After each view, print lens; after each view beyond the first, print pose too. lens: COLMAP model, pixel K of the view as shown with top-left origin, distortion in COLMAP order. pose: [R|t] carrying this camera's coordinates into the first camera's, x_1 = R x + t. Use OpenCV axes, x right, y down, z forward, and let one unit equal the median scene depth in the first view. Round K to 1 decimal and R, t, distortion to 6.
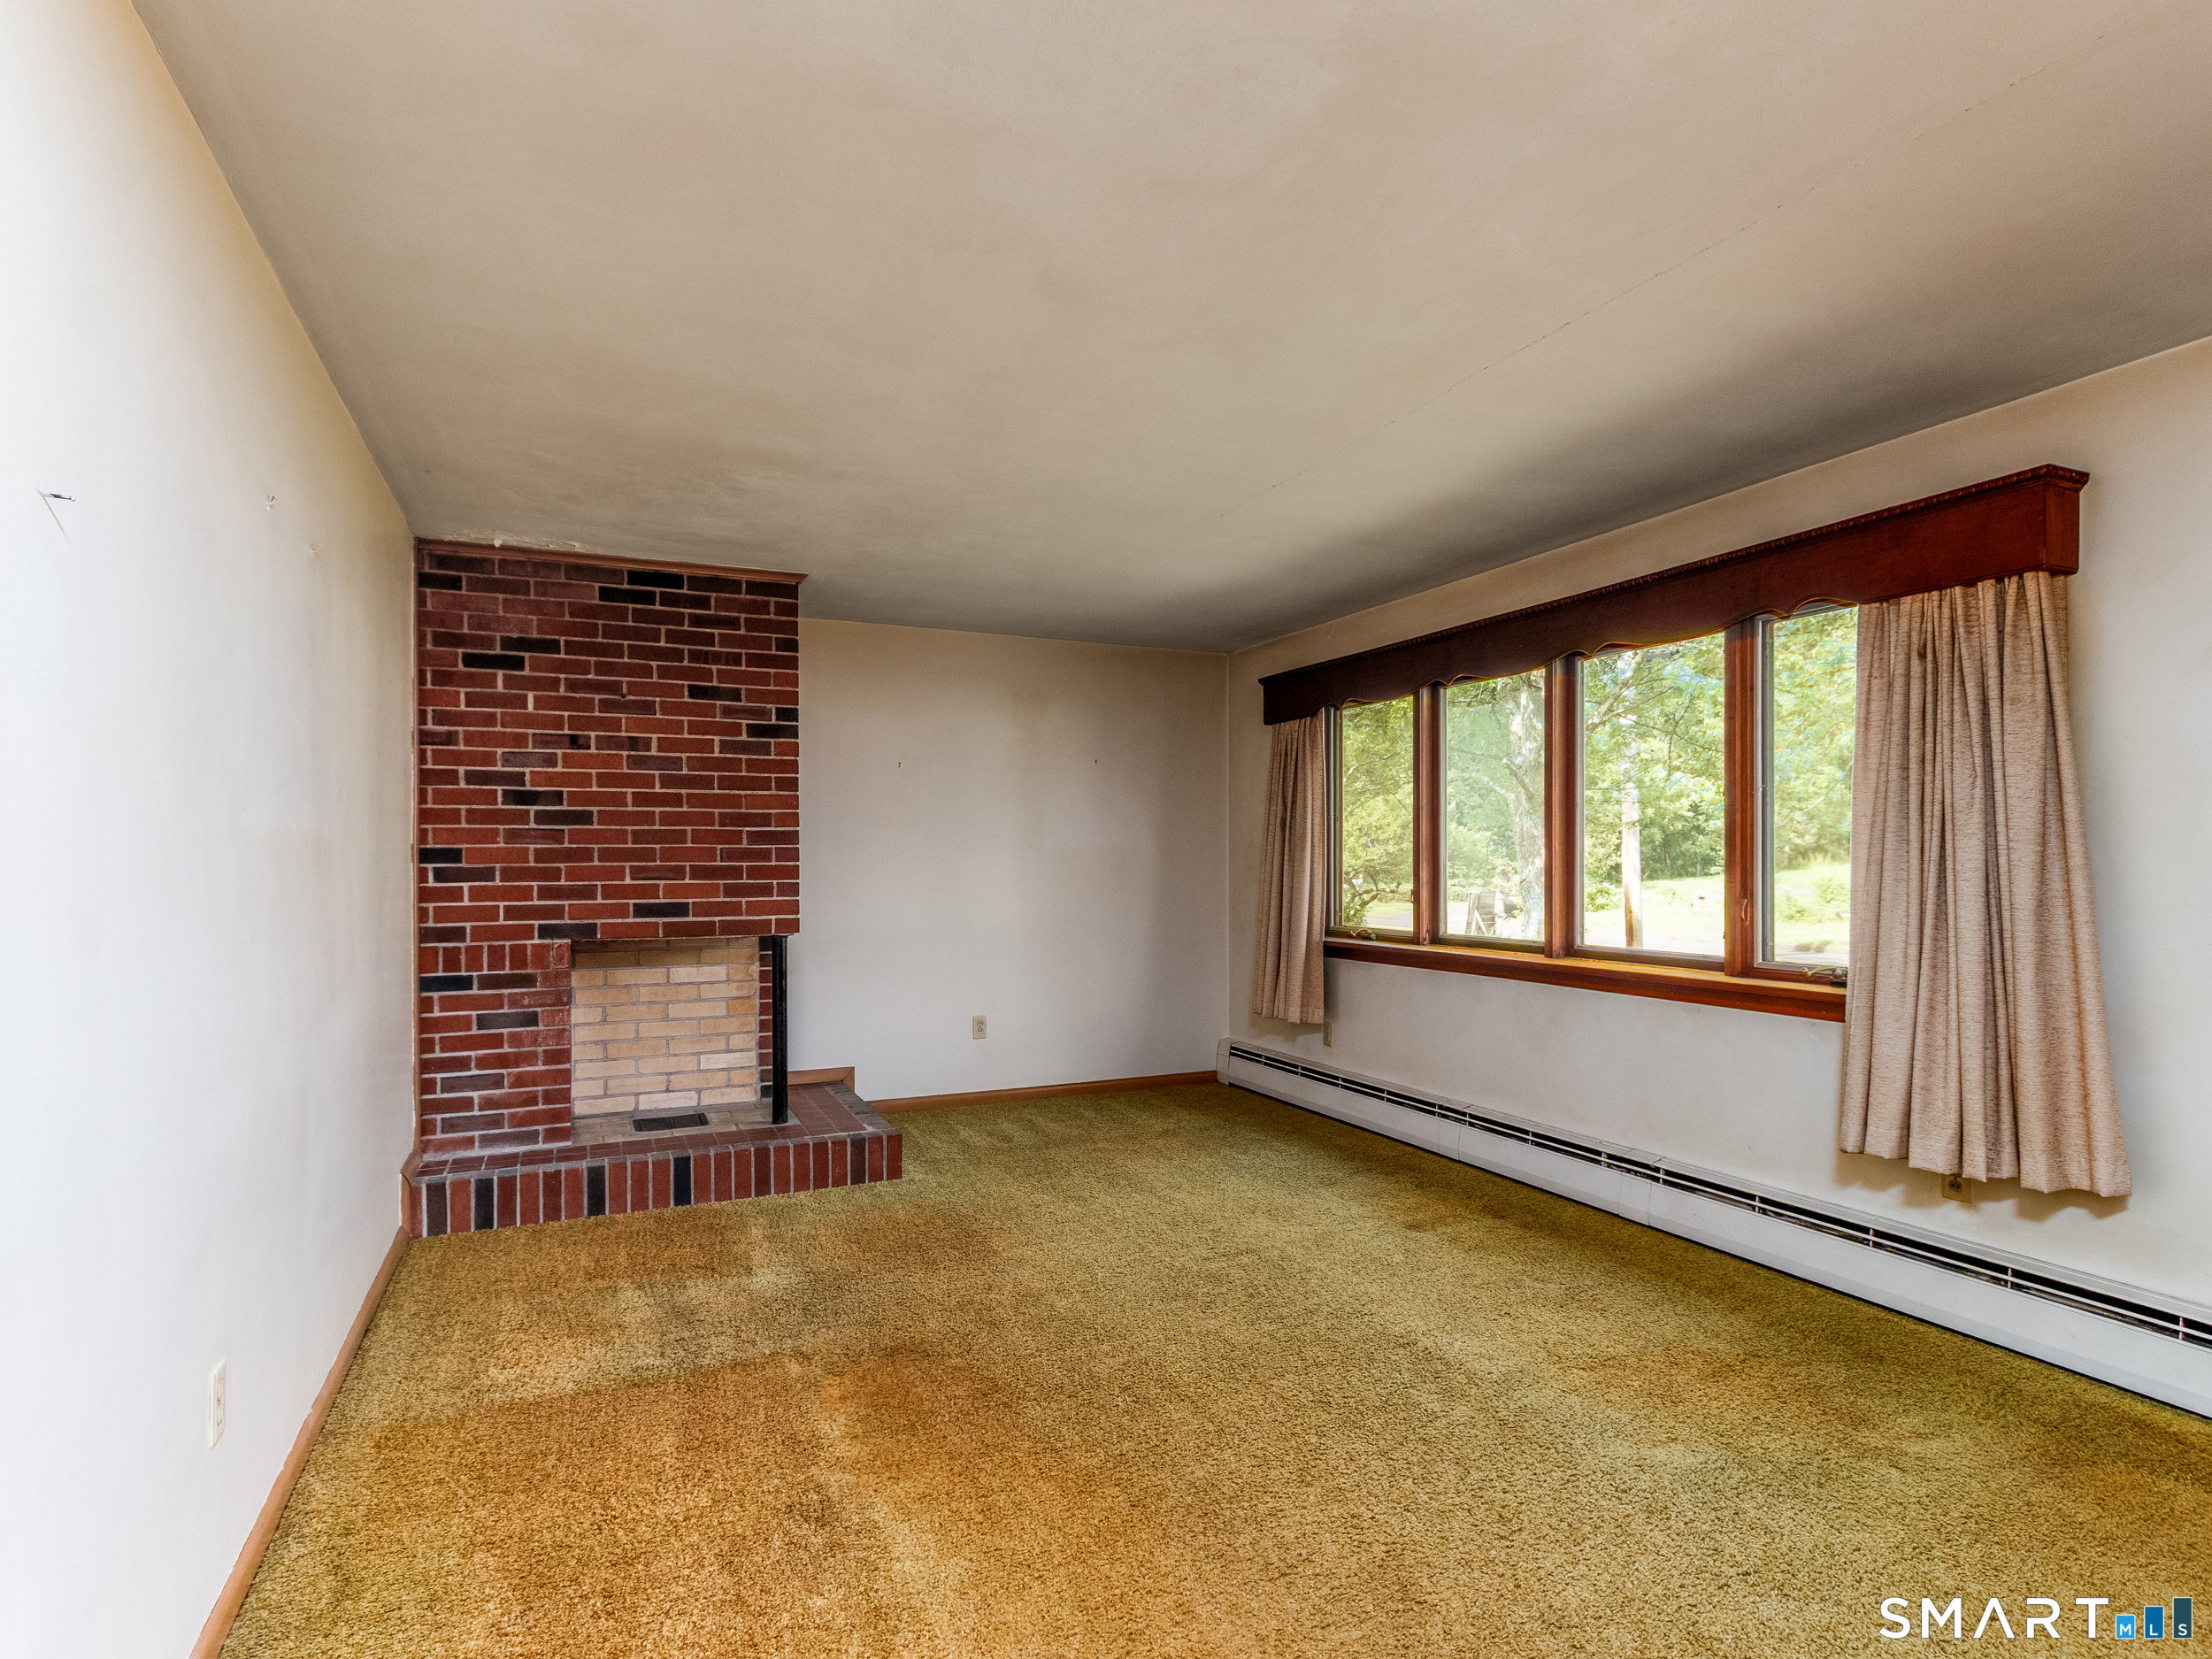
lens RADIAL K [[1146.0, 0, 1100.9], [0, 1146.0, 863.0], [0, 0, 1]] dist [0.004969, 0.000443]
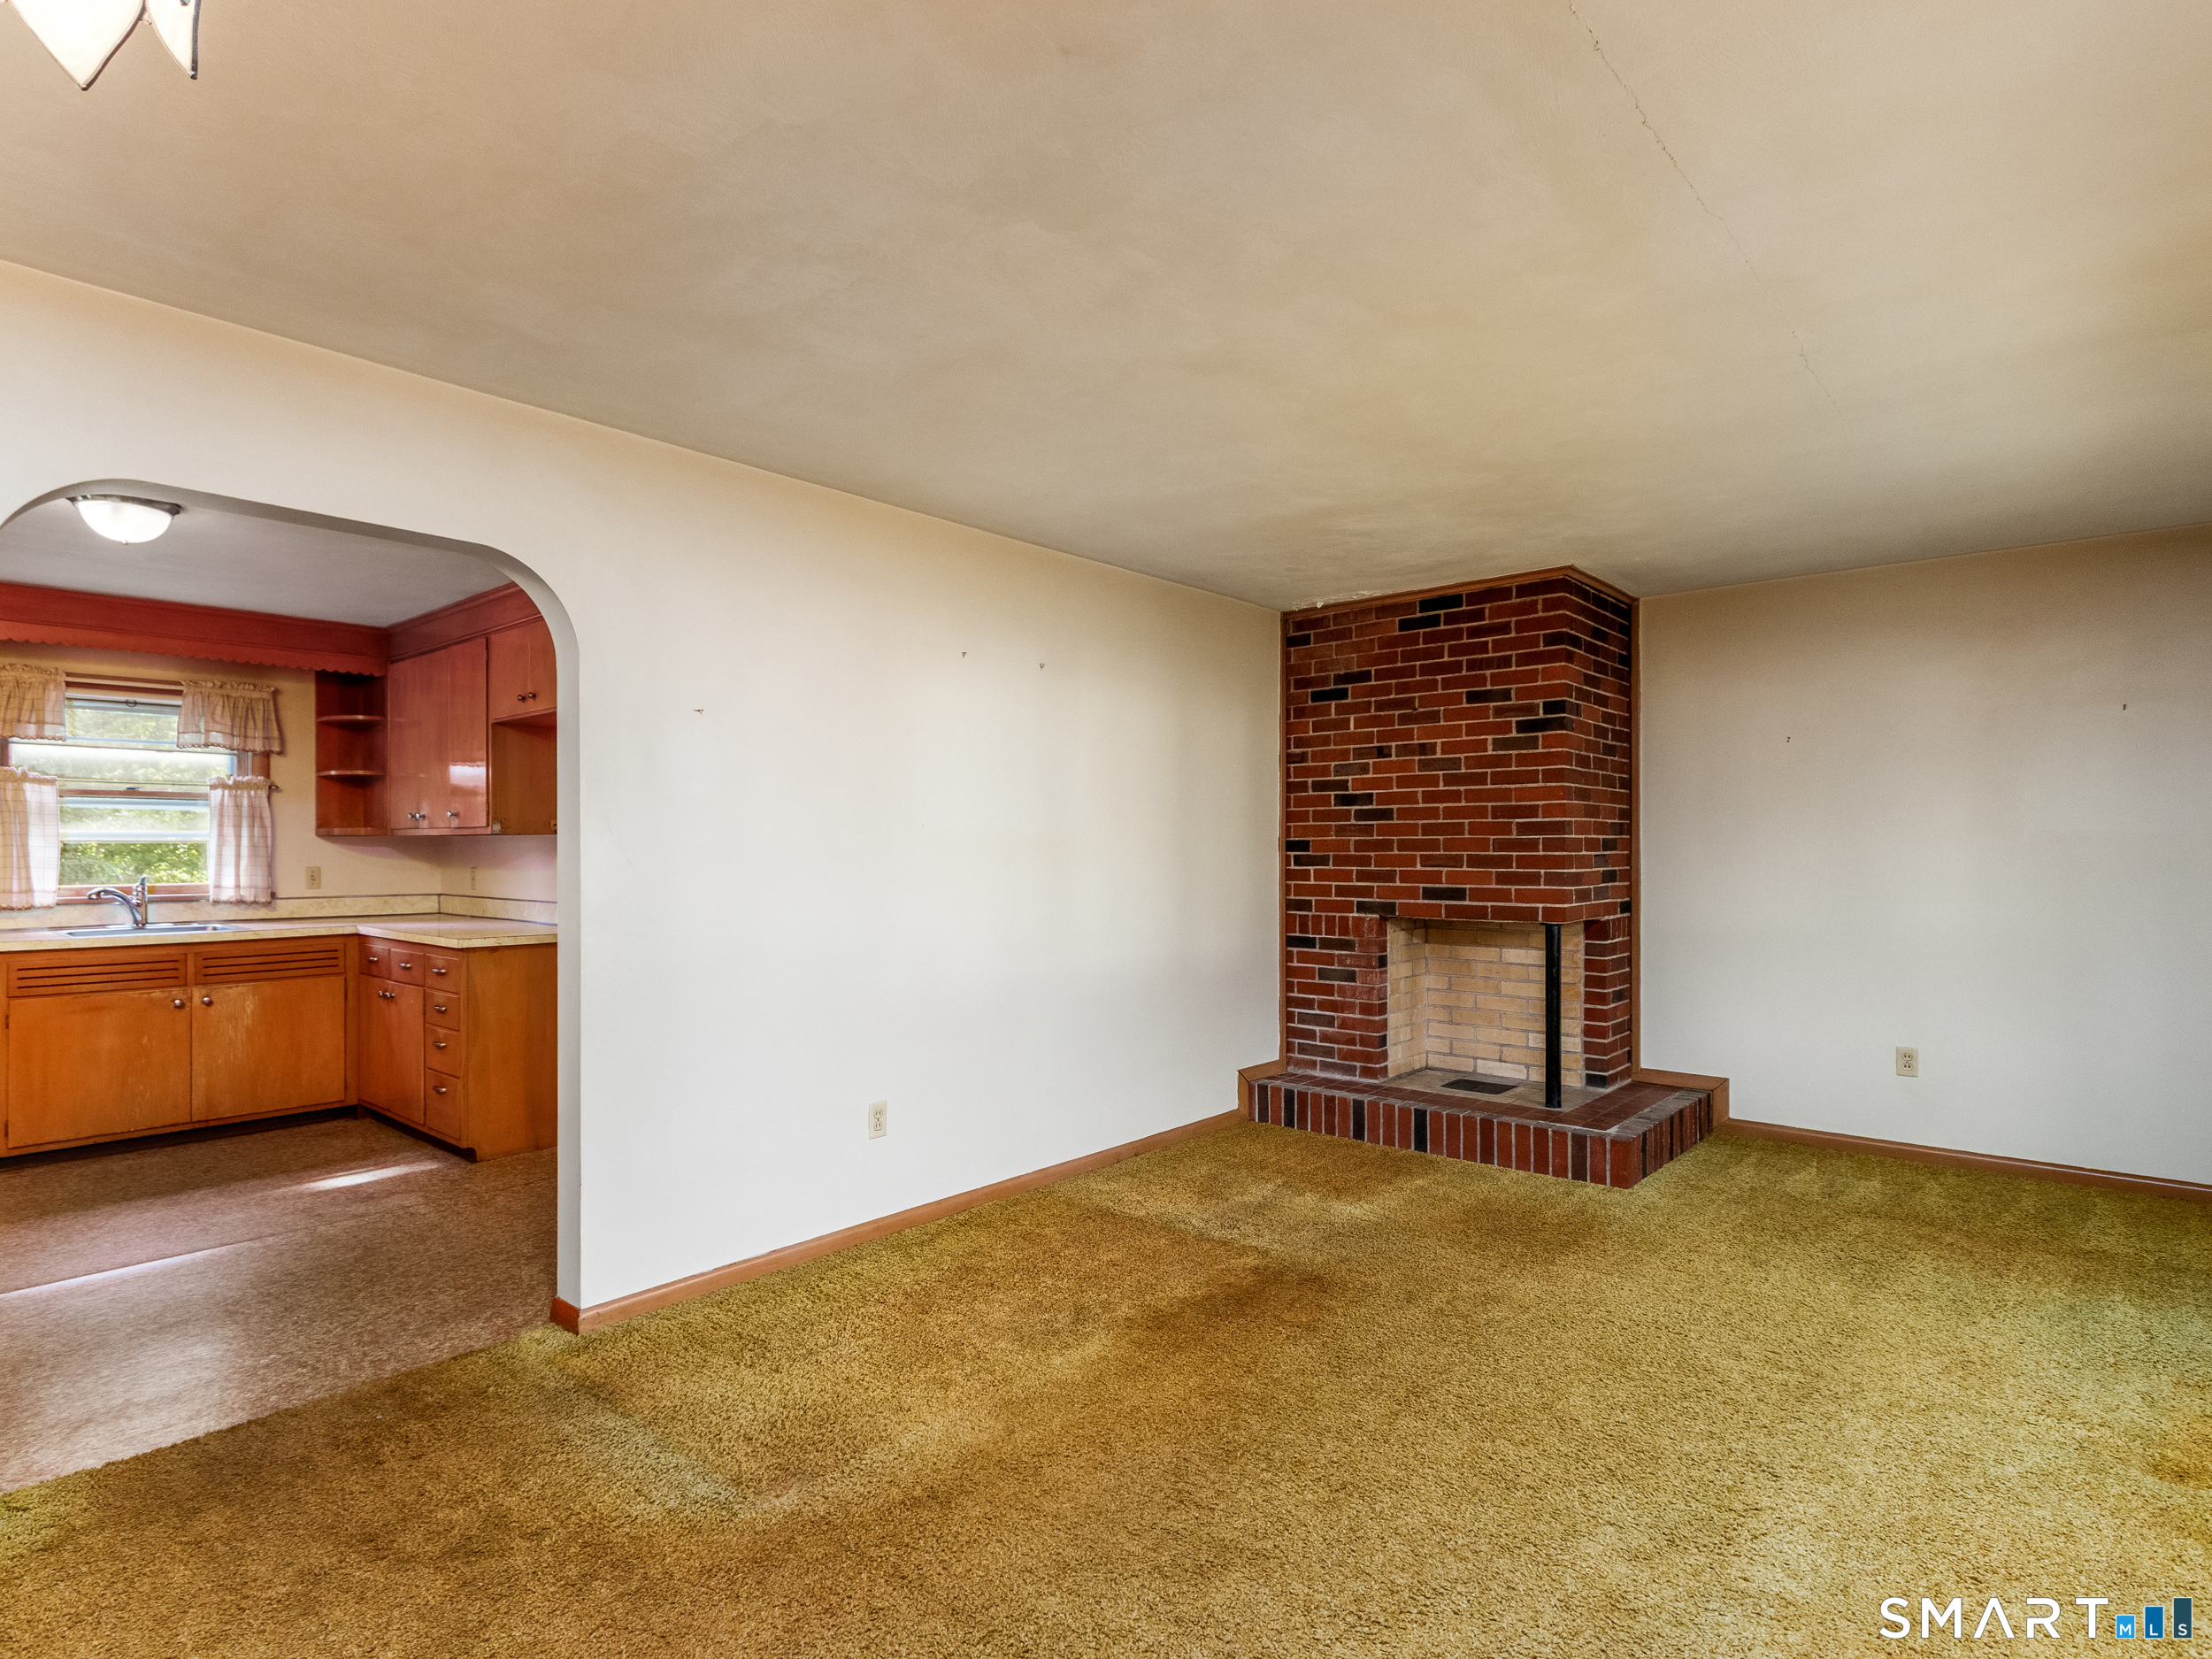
lens RADIAL K [[1158.7, 0, 1091.4], [0, 1158.7, 851.2], [0, 0, 1]] dist [0.003738, -0.000022]
pose [[0.411193, 0.005368, -0.911533, 0.524980], [-0.002433, 0.999986, 0.004791, -0.005747], [0.911545, 0.000248, 0.411200, 0.212969]]
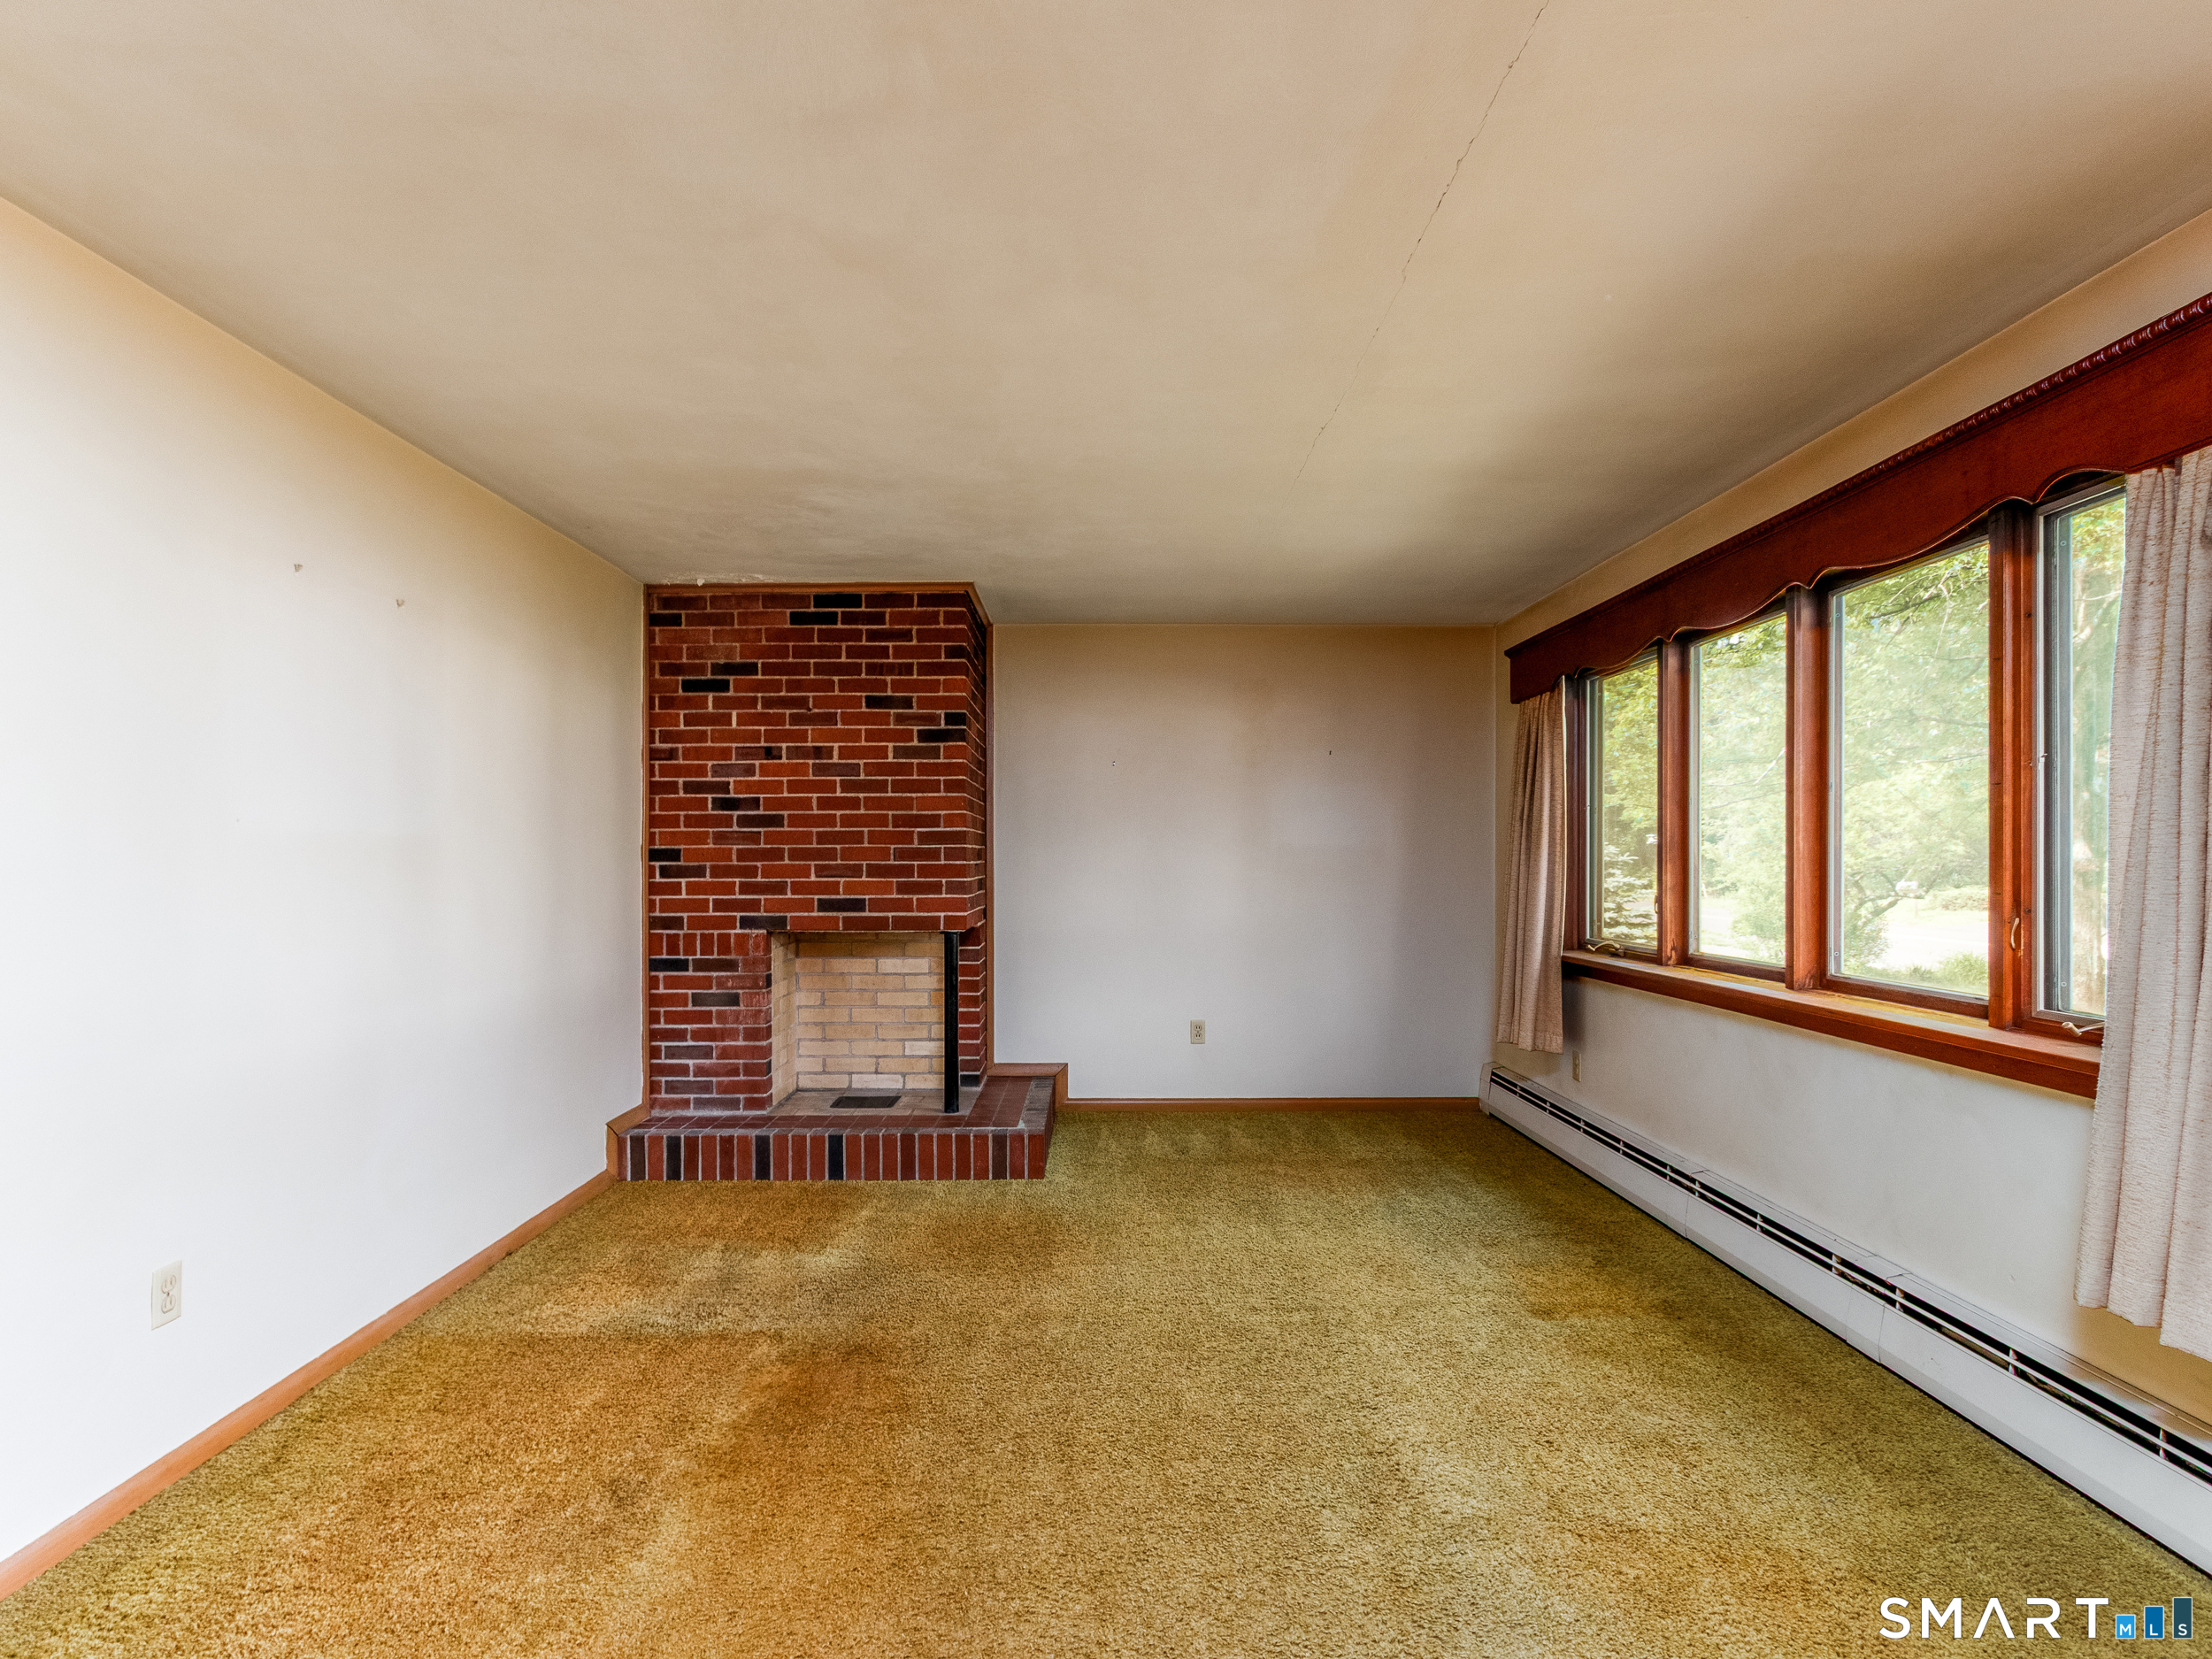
lens RADIAL K [[1137.2, 0, 1096.1], [0, 1137.2, 857.0], [0, 0, 1]] dist [0.002512, 0.000654]
pose [[0.912732, 0.000811, -0.408558, 0.278886], [-0.002032, 0.999995, -0.002554, -0.002198], [0.408554, 0.003161, 0.912729, 0.118428]]
